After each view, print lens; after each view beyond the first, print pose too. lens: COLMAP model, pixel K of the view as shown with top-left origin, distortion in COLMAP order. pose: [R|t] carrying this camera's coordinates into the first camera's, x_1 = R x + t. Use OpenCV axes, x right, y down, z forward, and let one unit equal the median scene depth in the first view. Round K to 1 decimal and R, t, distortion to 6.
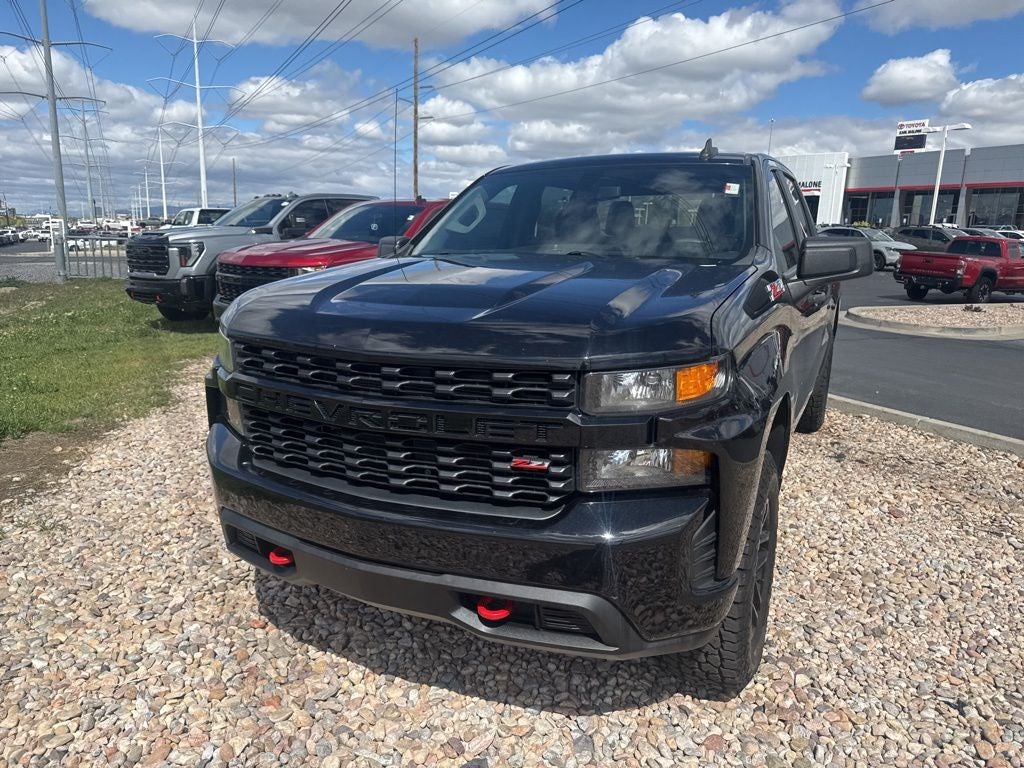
lens RADIAL K [[729.0, 0, 505.8], [0, 729.0, 385.2], [0, 0, 1]] dist [0.008826, -0.013393]
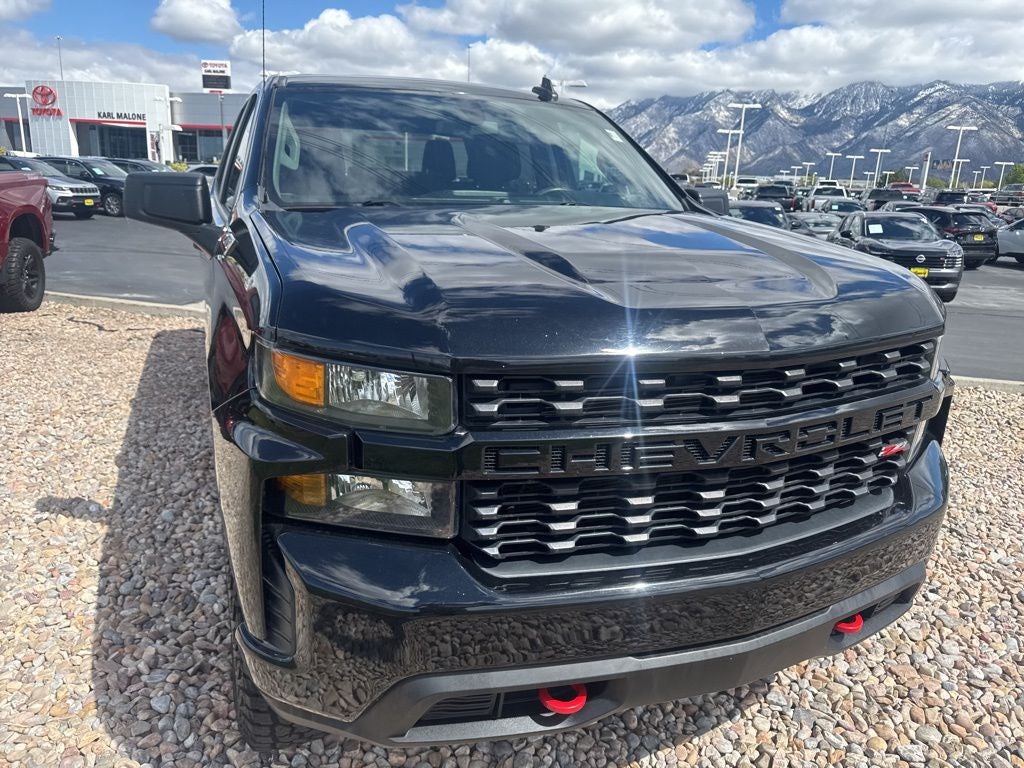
lens RADIAL K [[729.0, 0, 518.5], [0, 729.0, 378.4], [0, 0, 1]] dist [0.008826, -0.013393]
pose [[0.646303, -0.182179, 0.741015, -0.523134], [0.128037, 0.983206, 0.130049, -0.087607], [-0.752263, 0.010826, 0.658775, 0.424057]]
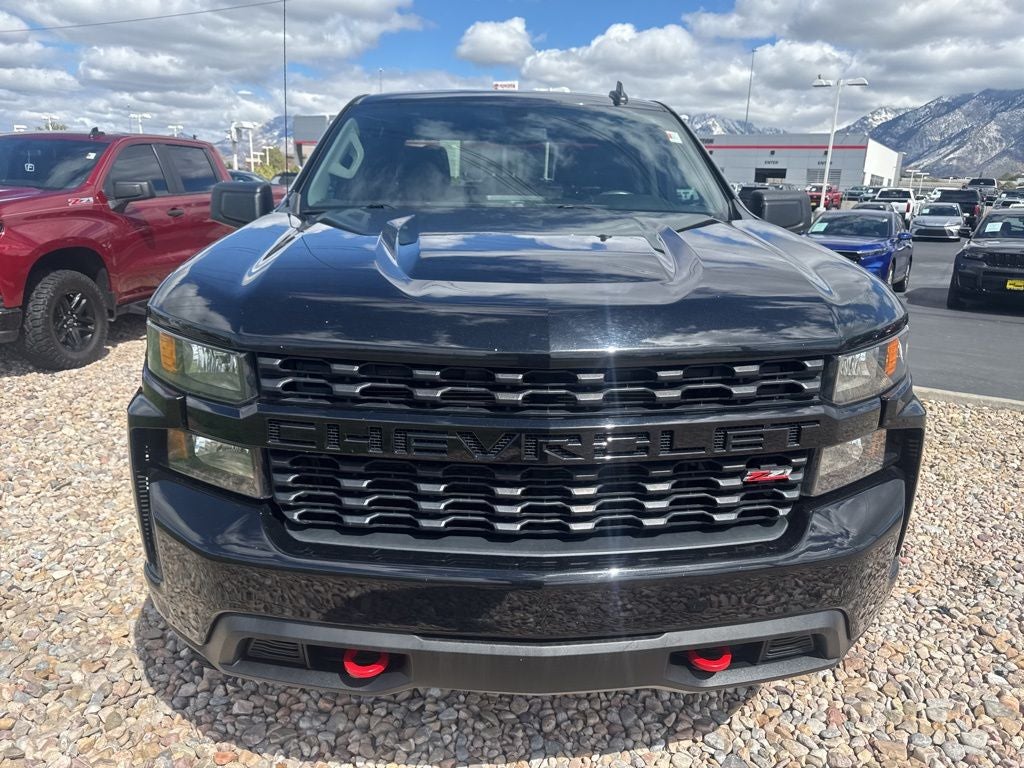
lens RADIAL K [[729.0, 0, 519.2], [0, 729.0, 387.4], [0, 0, 1]] dist [0.008826, -0.013393]
pose [[0.871376, -0.119255, 0.475902, -0.330337], [0.086222, 0.992135, 0.090745, -0.048636], [-0.482980, -0.038040, 0.874805, 0.240822]]
